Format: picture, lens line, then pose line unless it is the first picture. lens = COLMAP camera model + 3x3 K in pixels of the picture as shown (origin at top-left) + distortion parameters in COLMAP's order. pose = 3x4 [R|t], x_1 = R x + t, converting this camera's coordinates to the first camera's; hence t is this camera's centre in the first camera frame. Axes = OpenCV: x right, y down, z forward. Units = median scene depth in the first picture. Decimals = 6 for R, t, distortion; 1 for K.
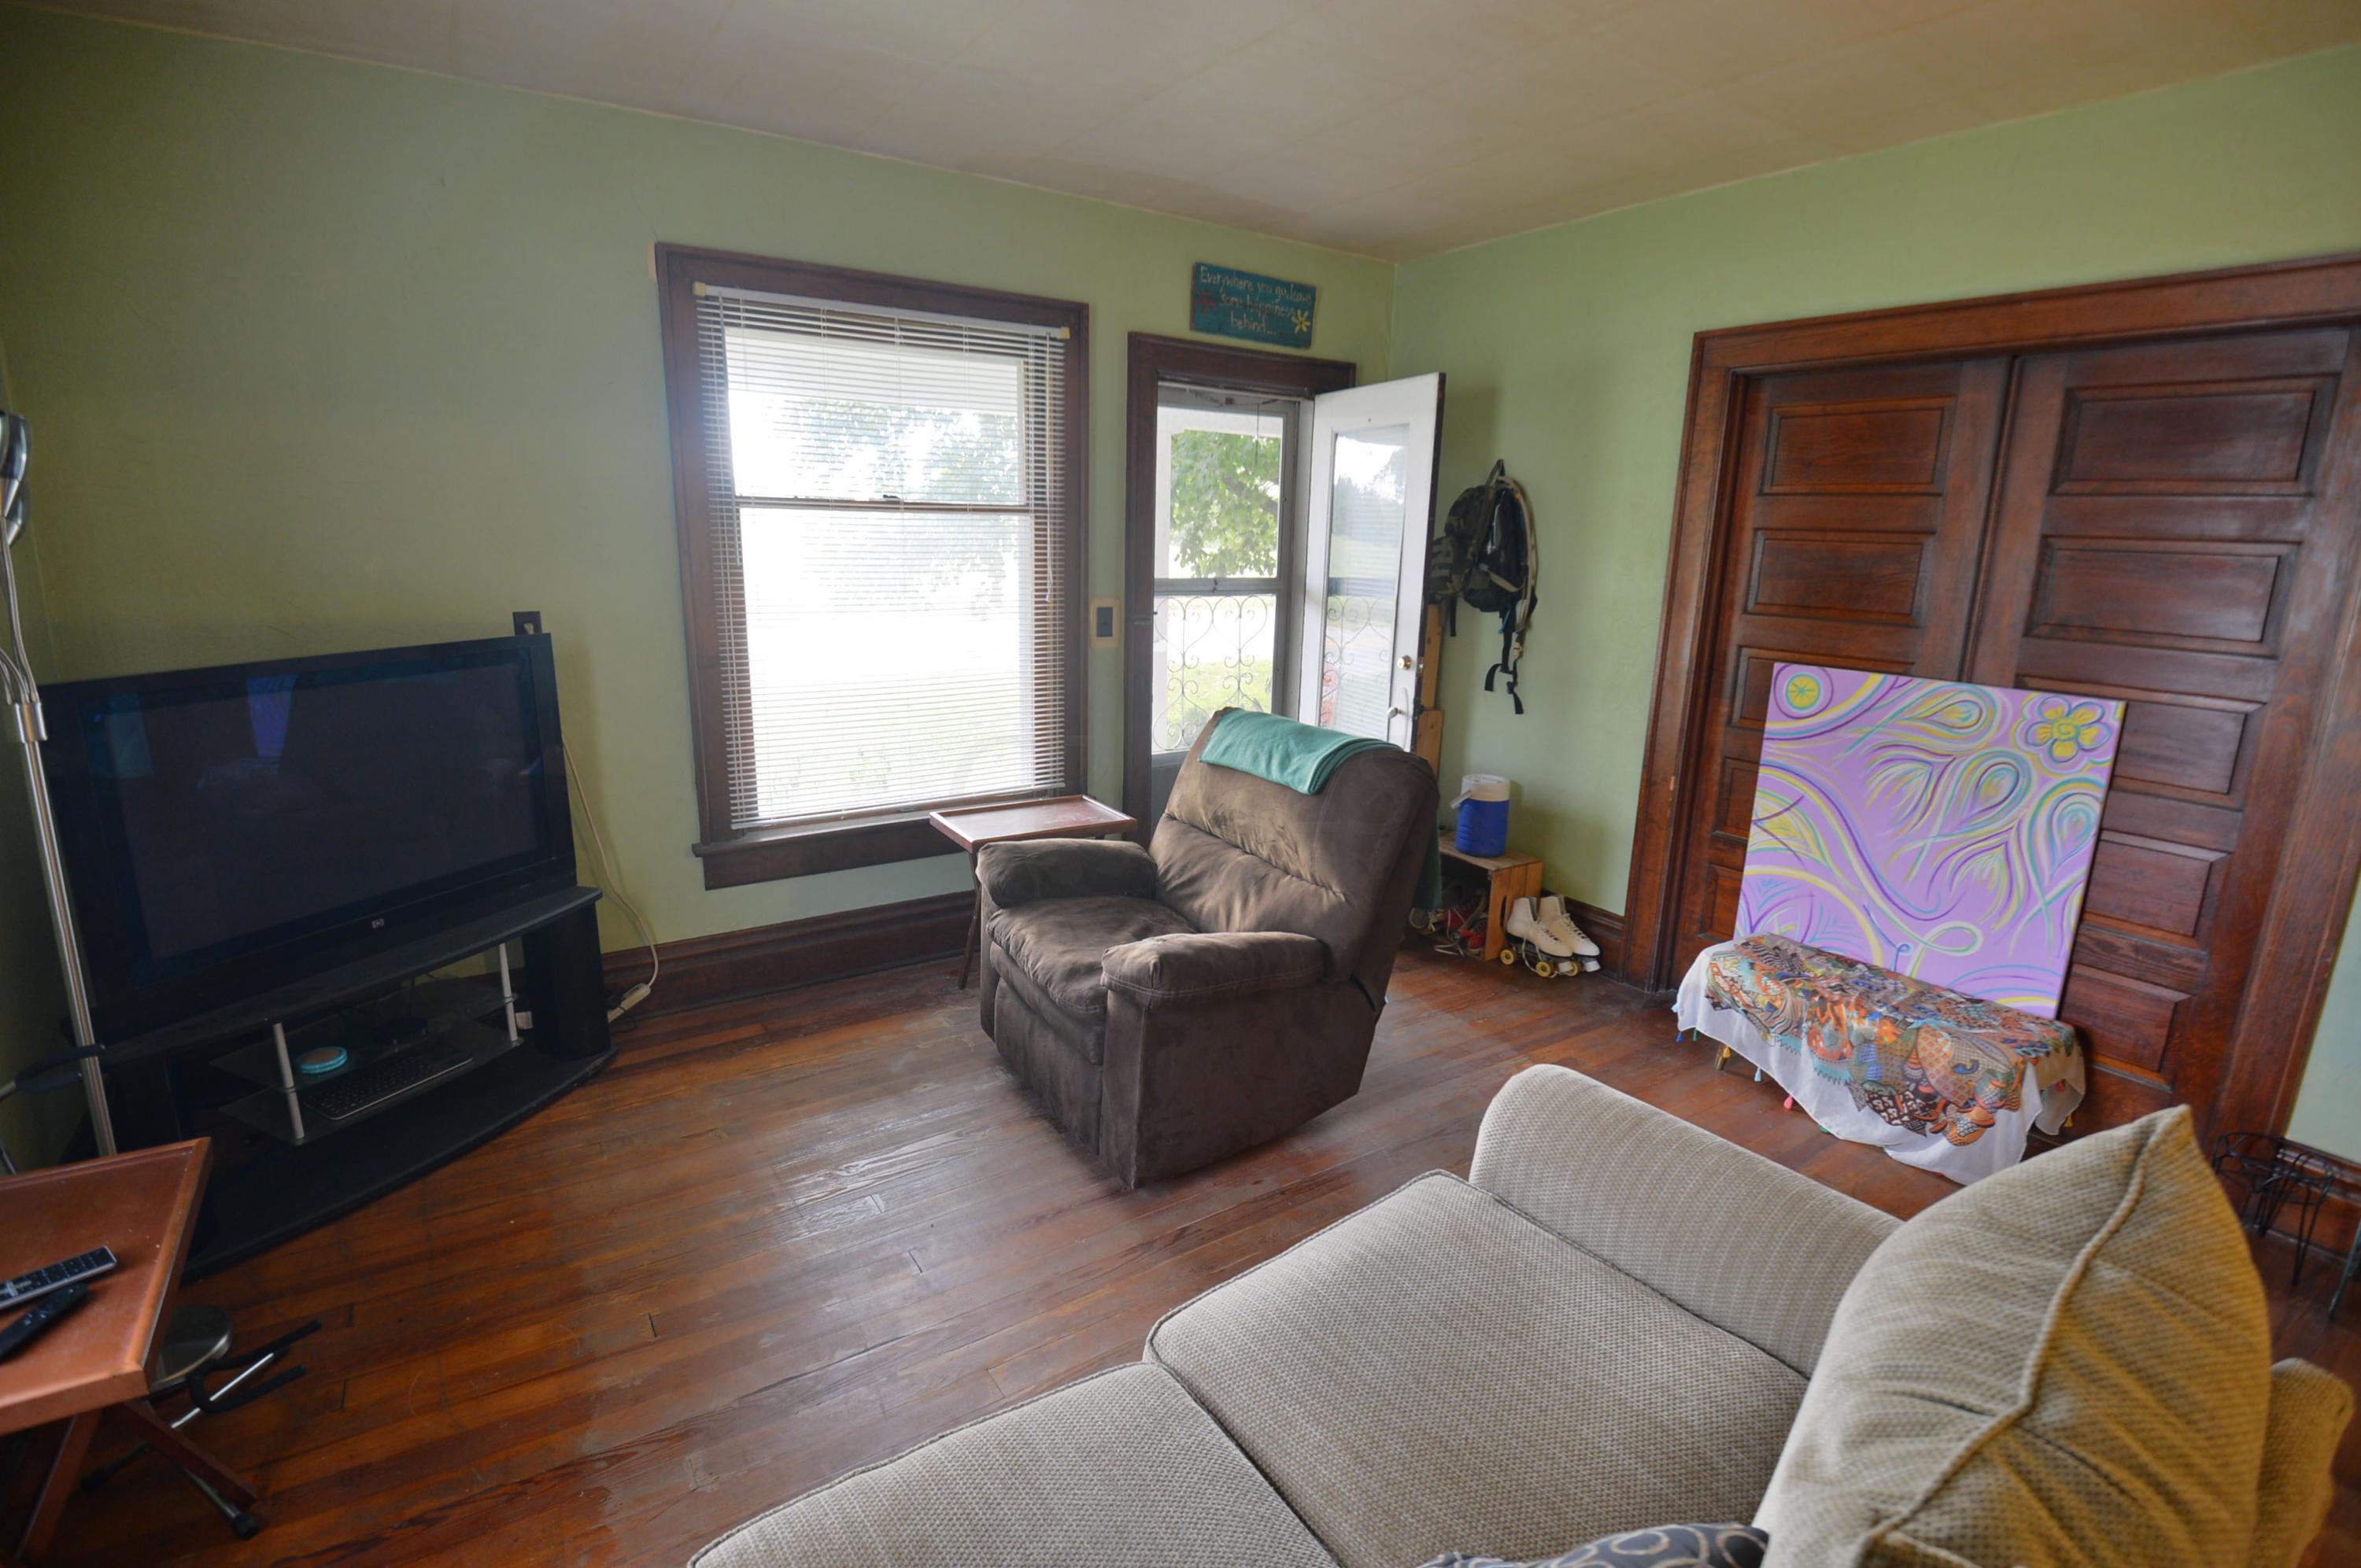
lens RADIAL K [[1084.6, 0, 1166.1], [0, 1084.6, 784.3], [0, 0, 1]] dist [-0.010845, -0.017452]
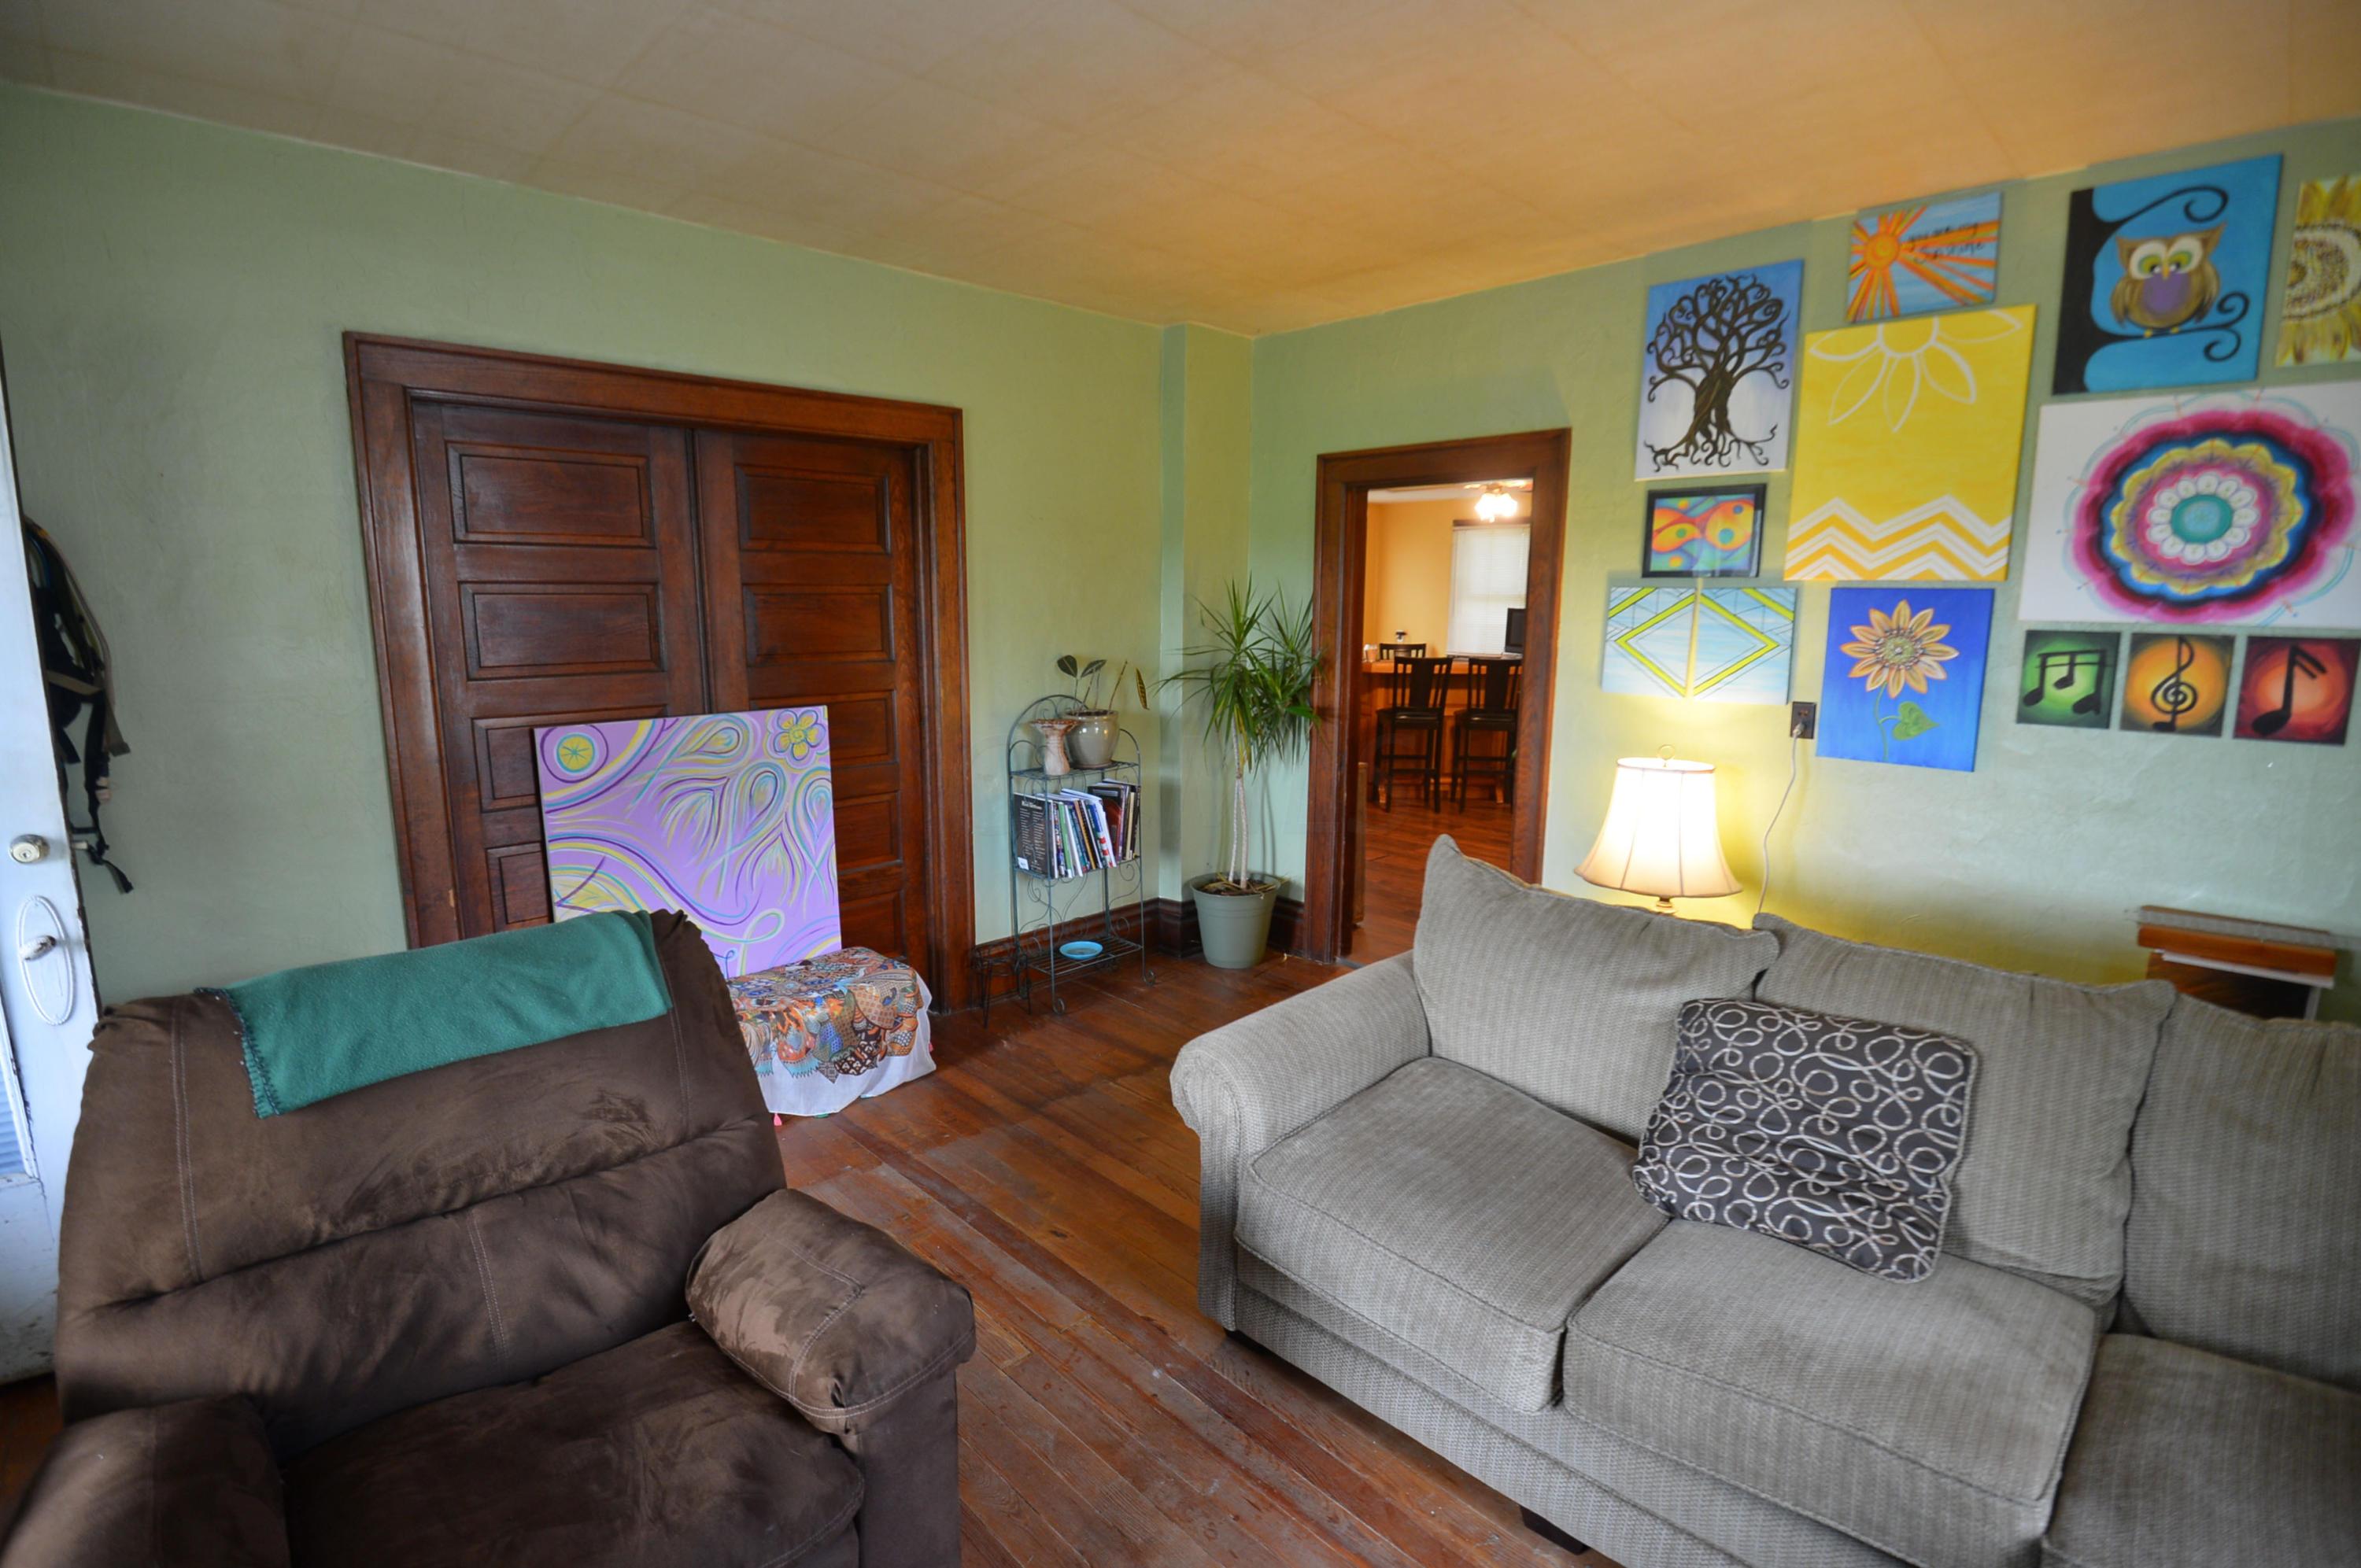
lens RADIAL K [[1084.6, 0, 1166.1], [0, 1084.6, 784.3], [0, 0, 1]] dist [-0.010845, -0.017452]
pose [[-0.177771, -0.193435, 0.964873, -0.458410], [0.217299, 0.948571, 0.230203, -0.181992], [-0.959780, 0.250590, -0.126595, 0.697721]]
